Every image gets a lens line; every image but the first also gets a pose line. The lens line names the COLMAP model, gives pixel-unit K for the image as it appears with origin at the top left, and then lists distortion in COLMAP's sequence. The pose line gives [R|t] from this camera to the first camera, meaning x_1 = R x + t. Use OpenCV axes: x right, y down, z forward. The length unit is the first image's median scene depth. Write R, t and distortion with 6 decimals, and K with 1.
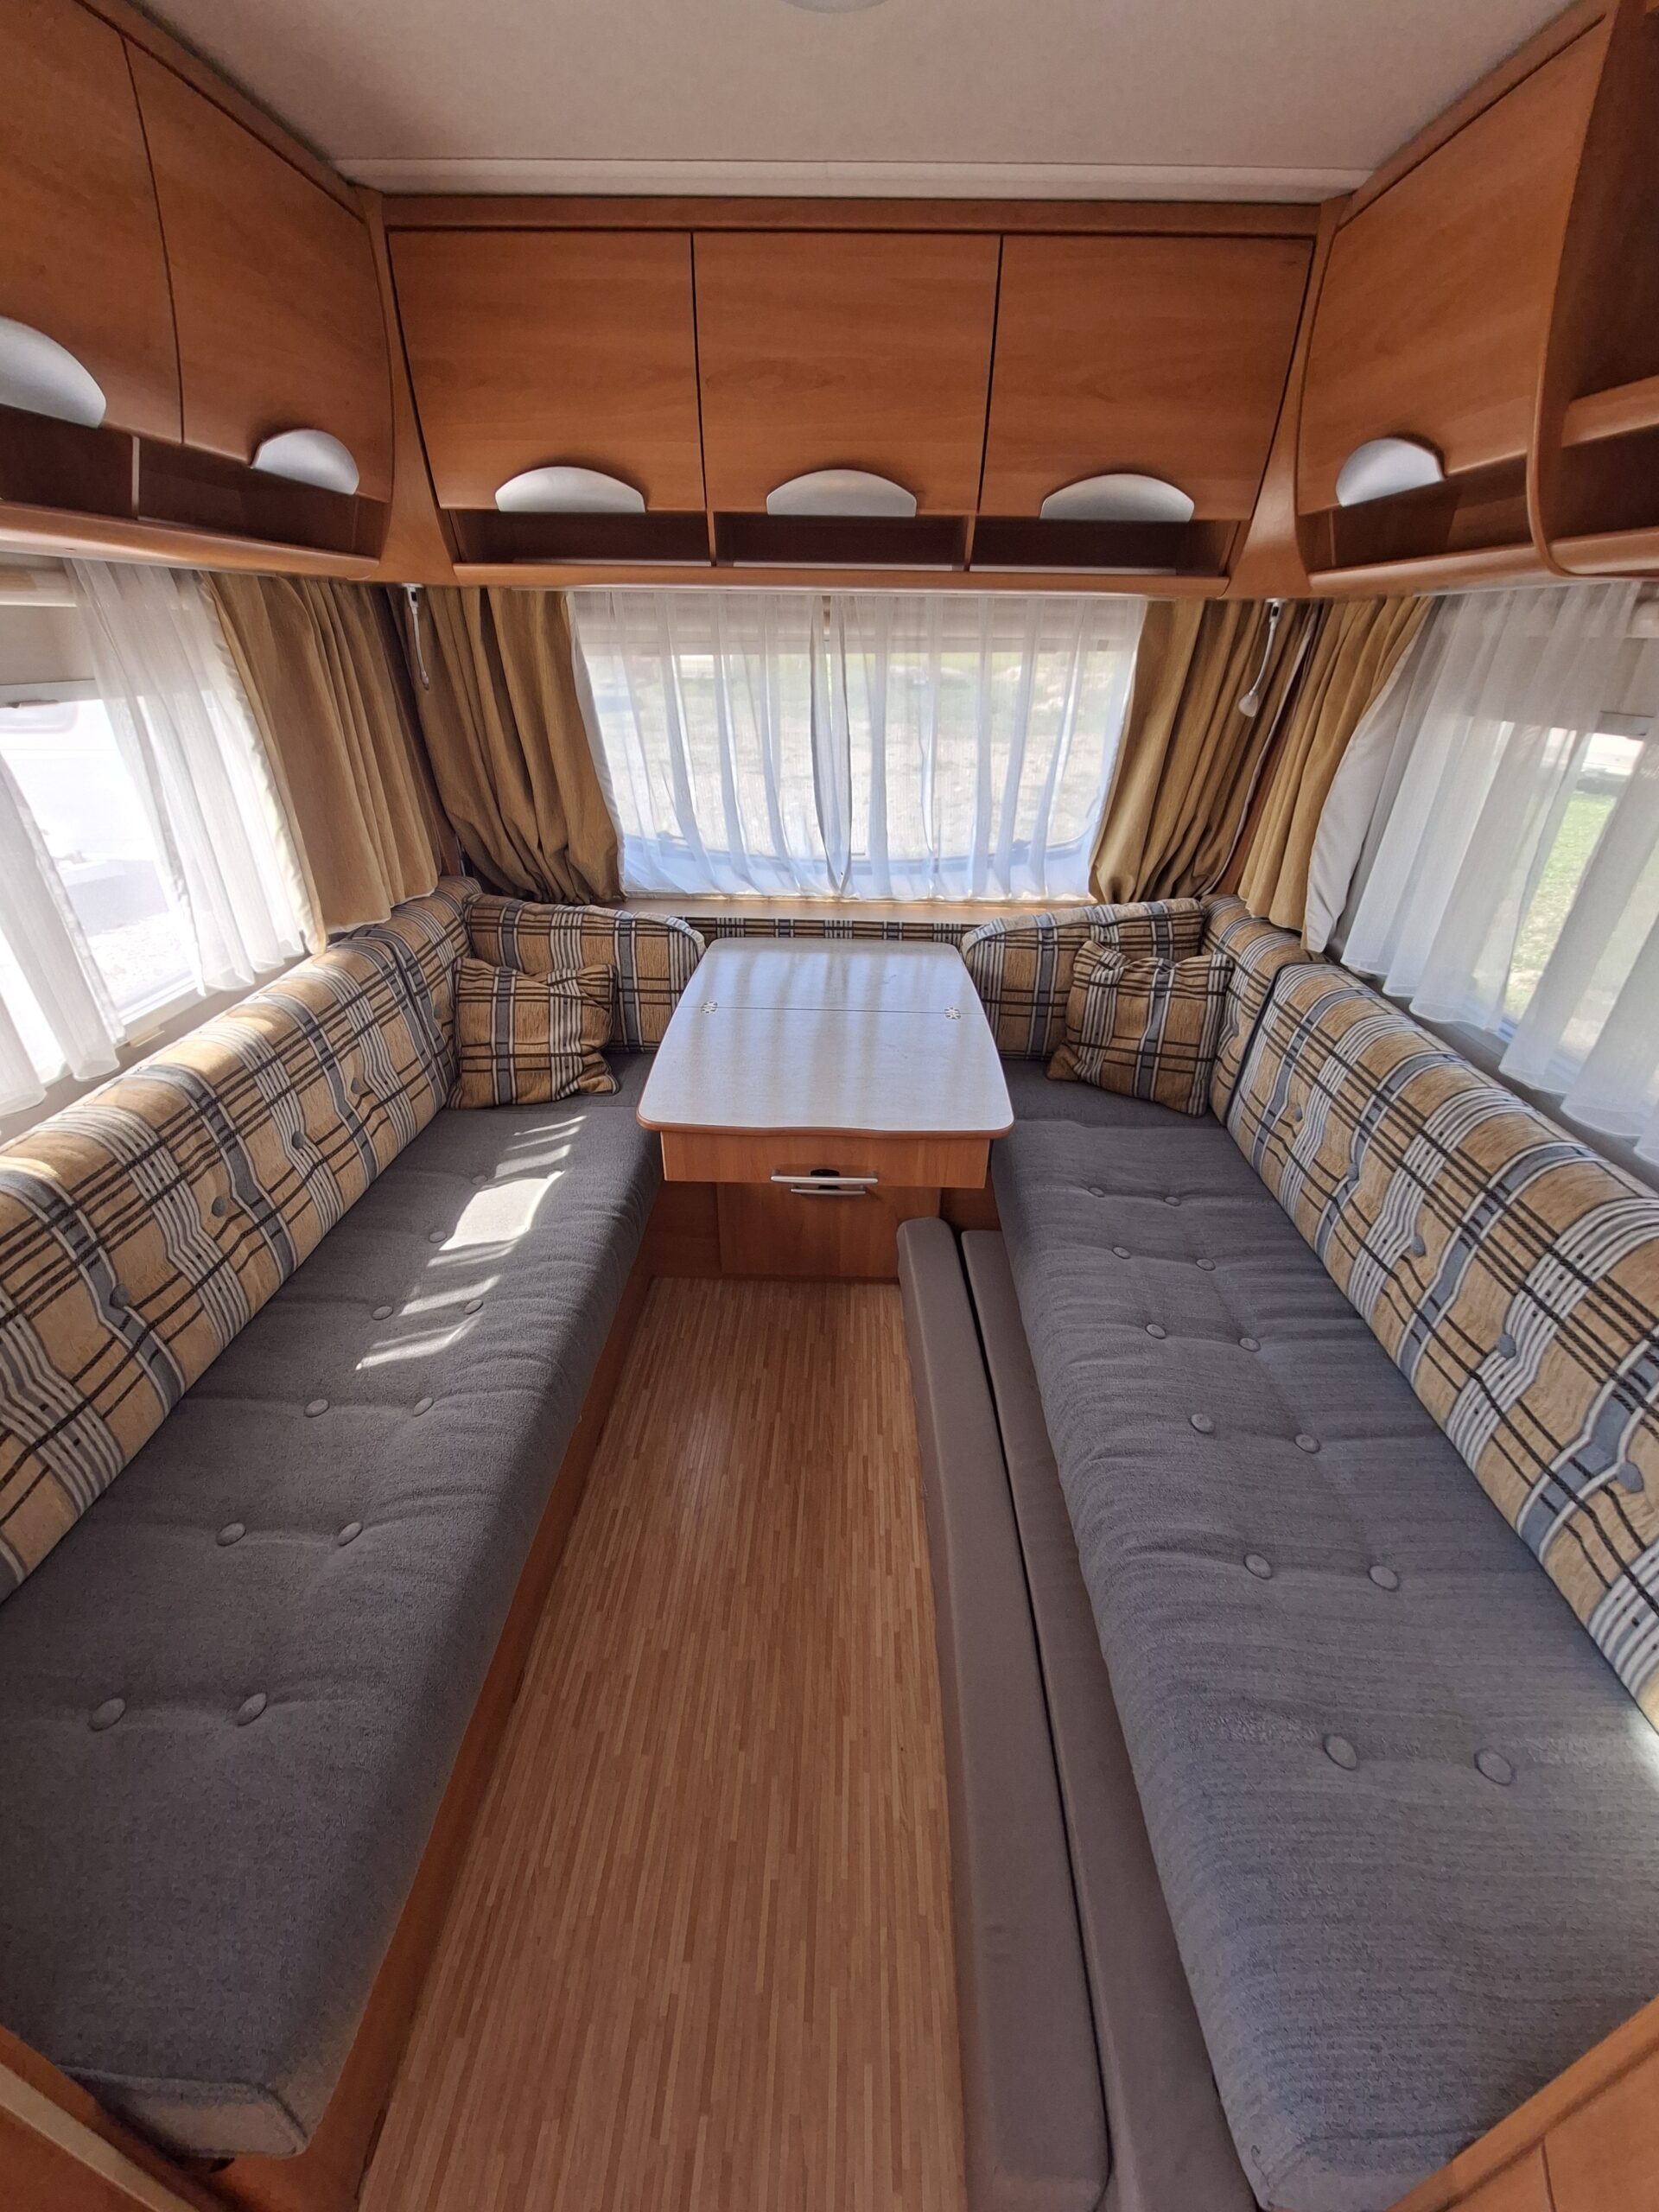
lens RADIAL K [[880.0, 0, 831.5], [0, 880.0, 1112.4], [0, 0, 1]] dist [-0.008274, -0.000530]
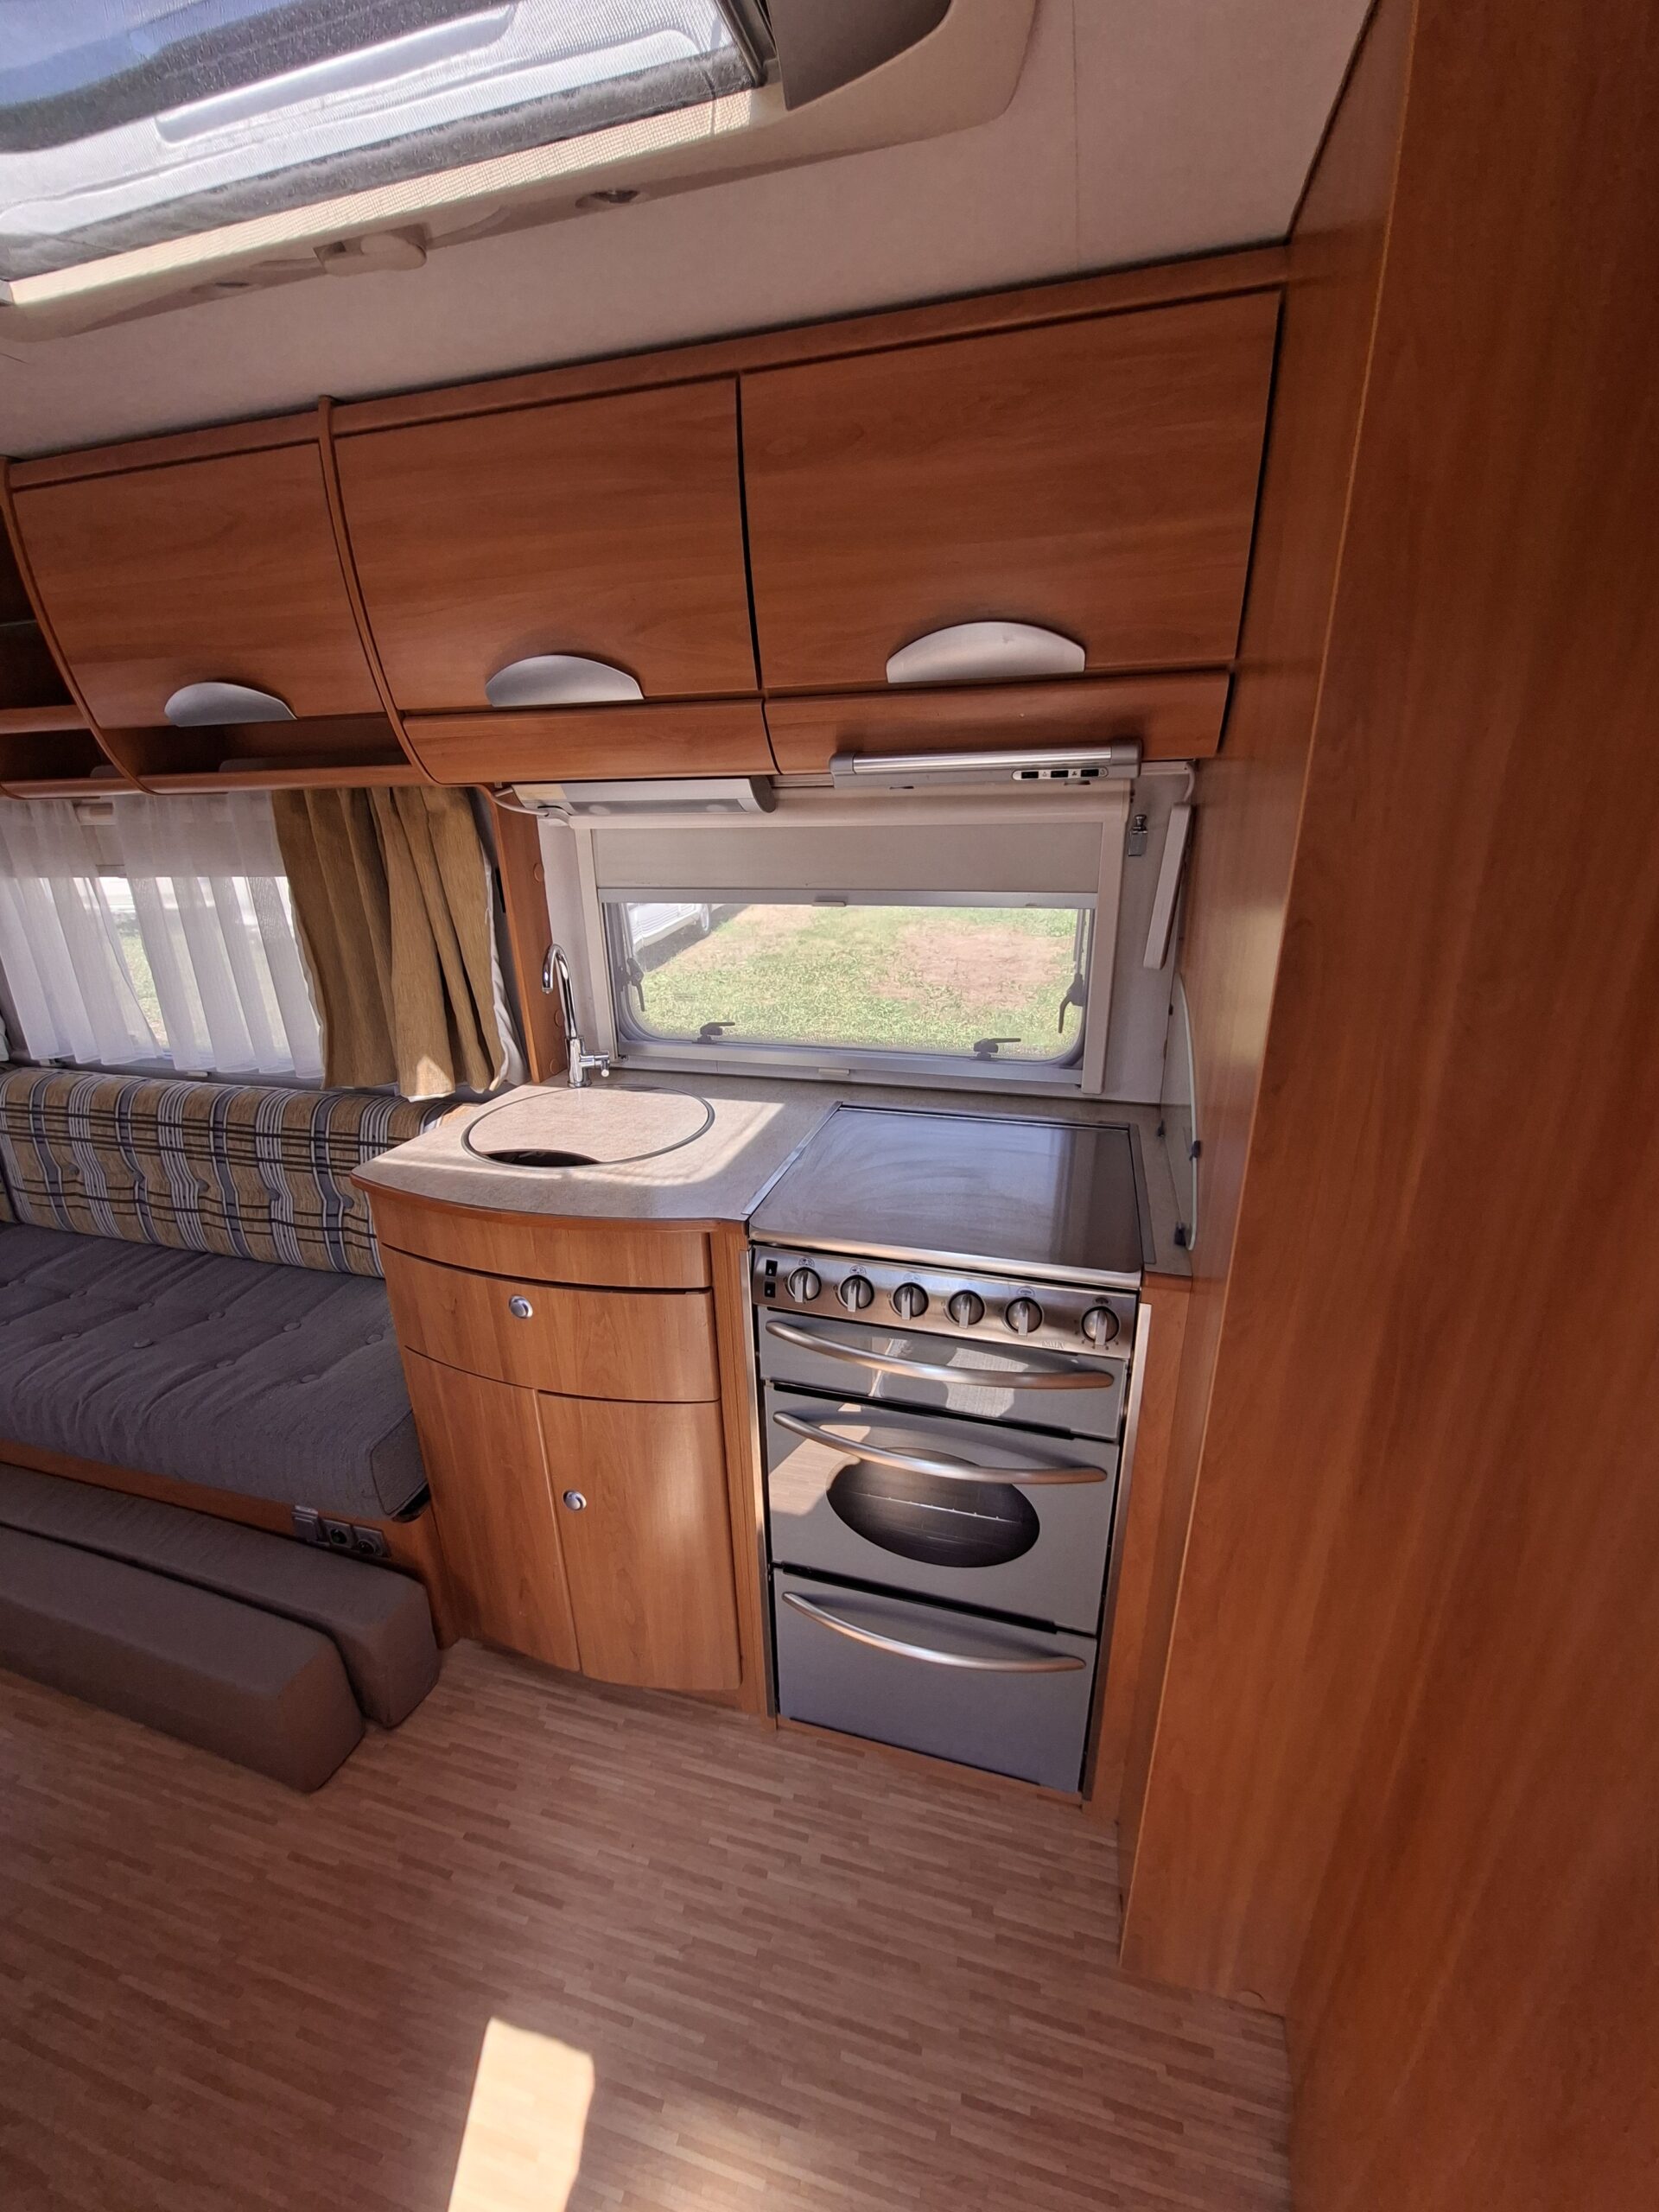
lens RADIAL K [[880.0, 0, 826.7], [0, 880.0, 1110.6], [0, 0, 1]] dist [-0.008274, -0.000530]
pose [[0.237694, -0.352861, 0.904981, -0.319943], [0.488625, 0.848655, 0.202561, 0.194965], [-0.839492, 0.394049, 0.374137, -0.422467]]
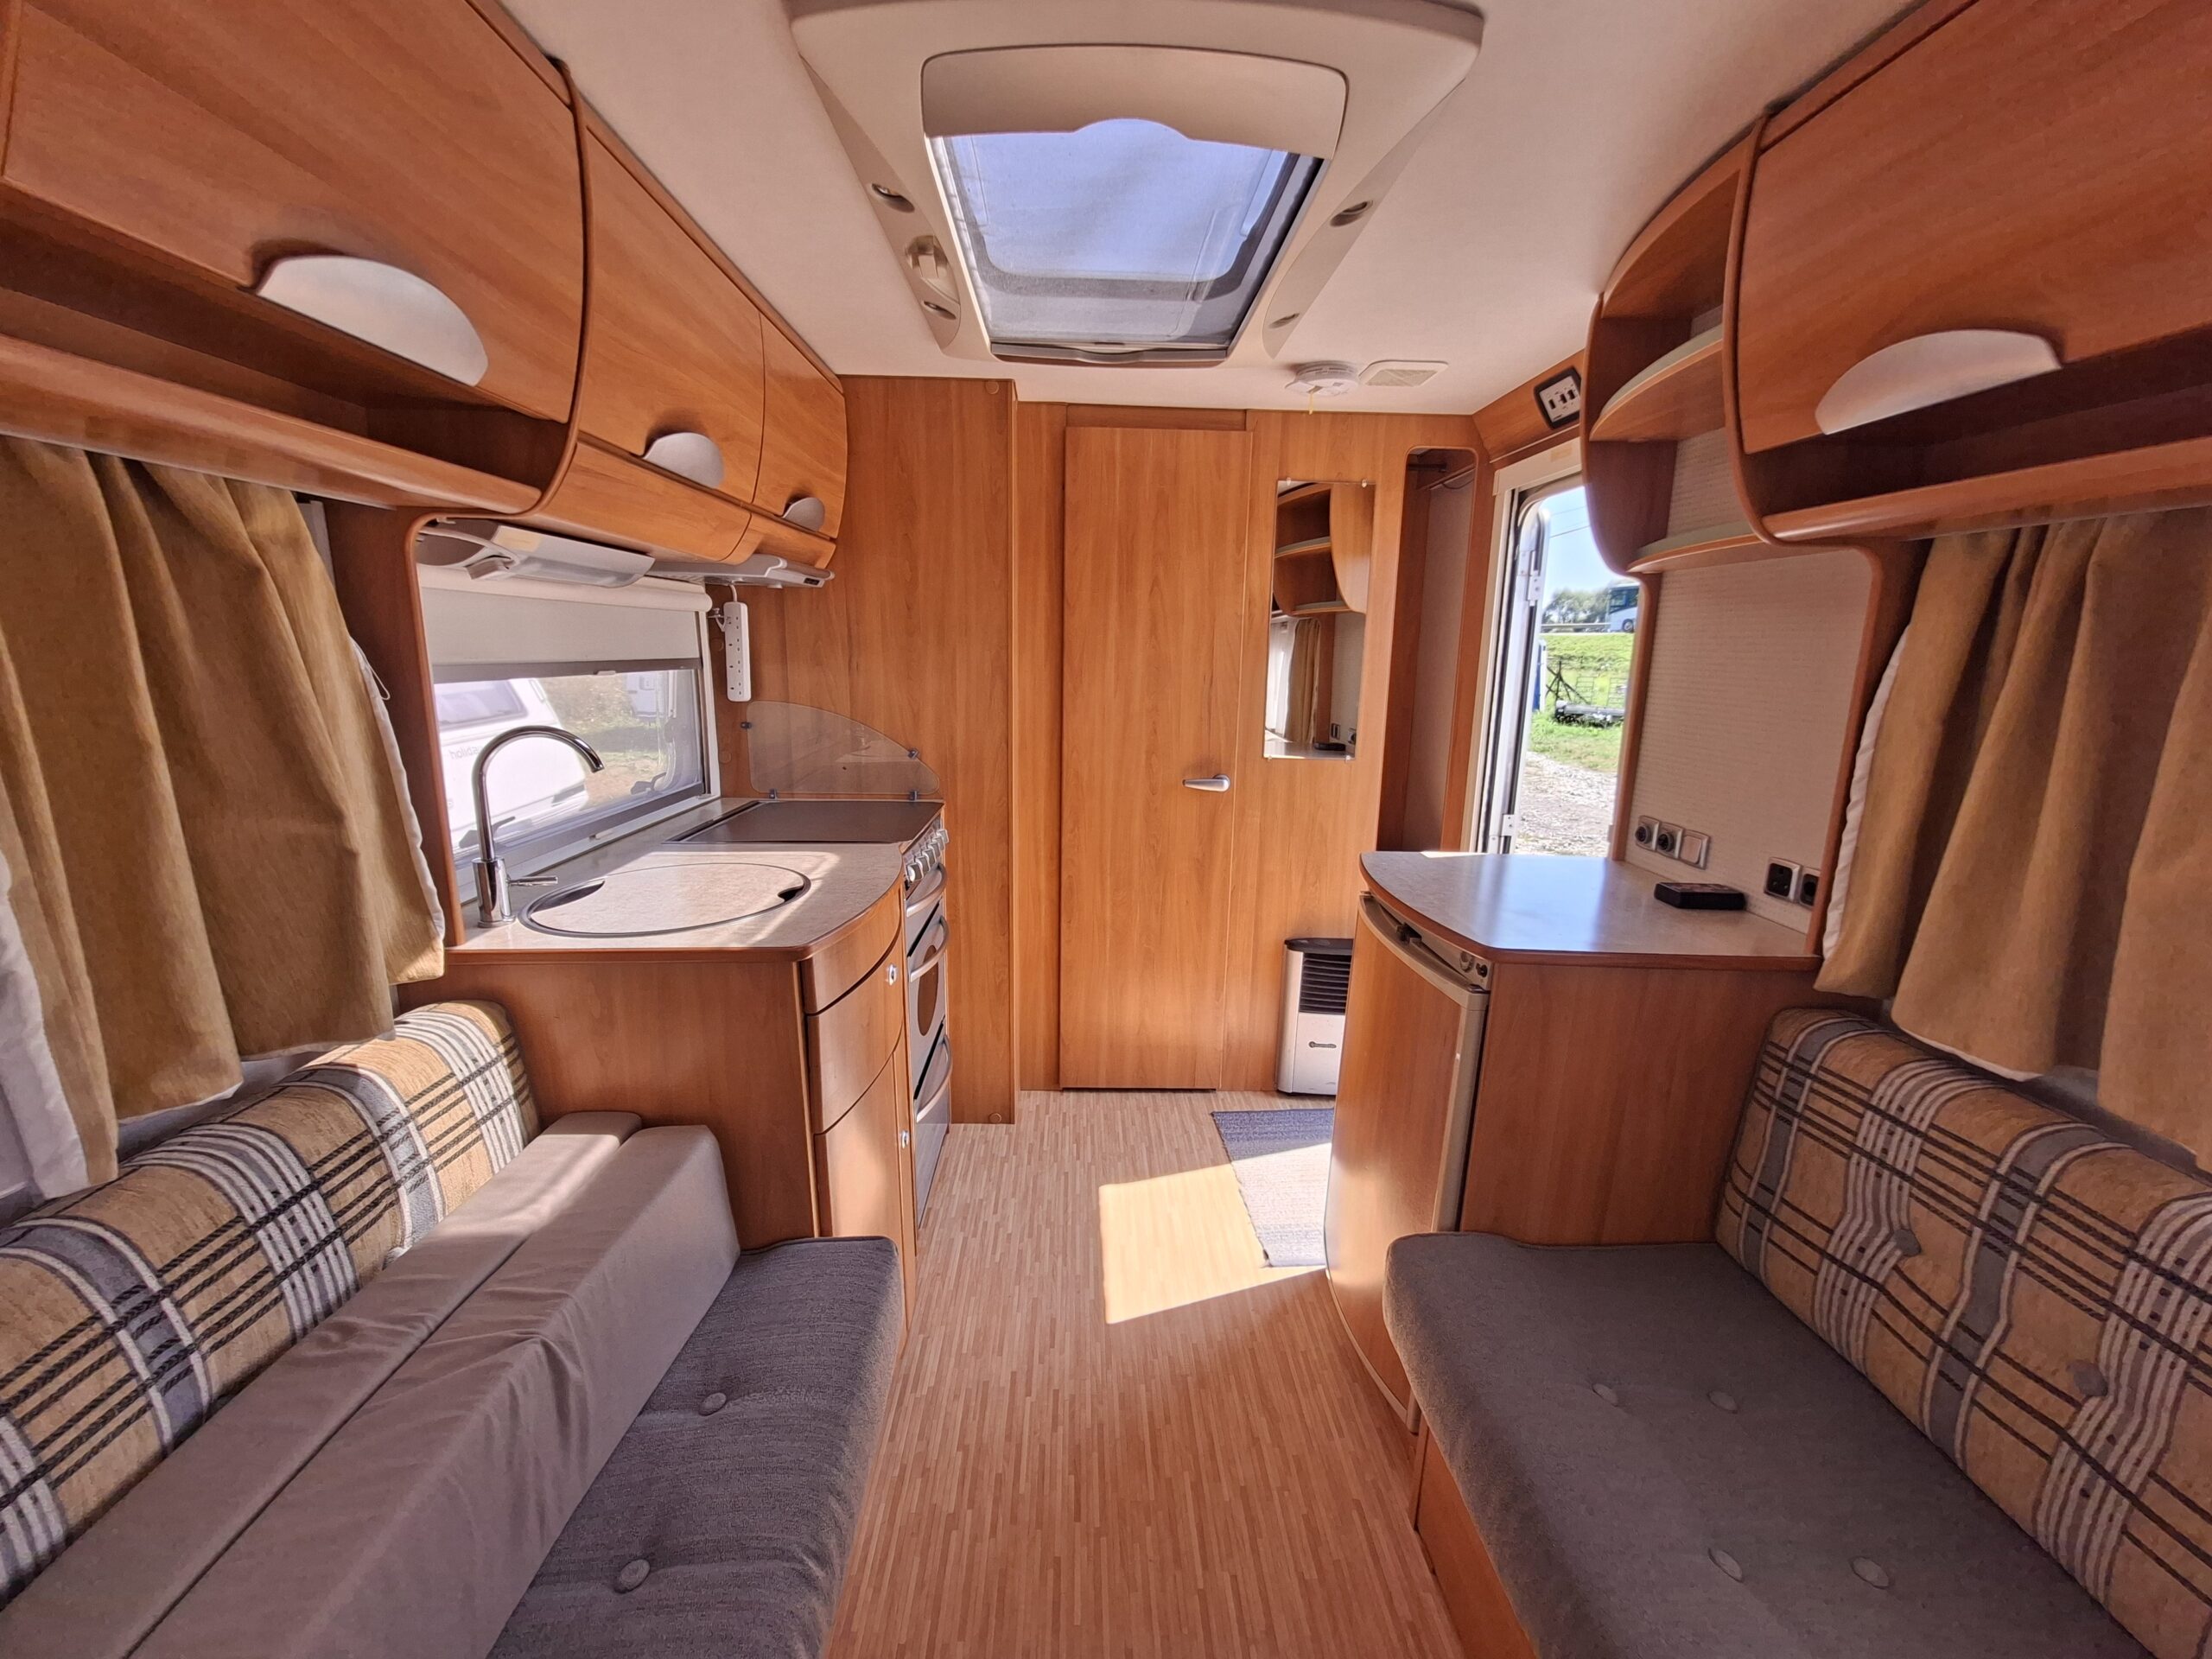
lens RADIAL K [[880.0, 0, 1100.4], [0, 880.0, 828.2], [0, 0, 1]] dist [-0.008274, -0.000530]
pose [[-0.998019, -0.021029, -0.059288, 0.061437], [-0.054410, 0.761582, 0.645780, -0.326130], [0.031572, 0.647727, -0.761218, 0.690810]]
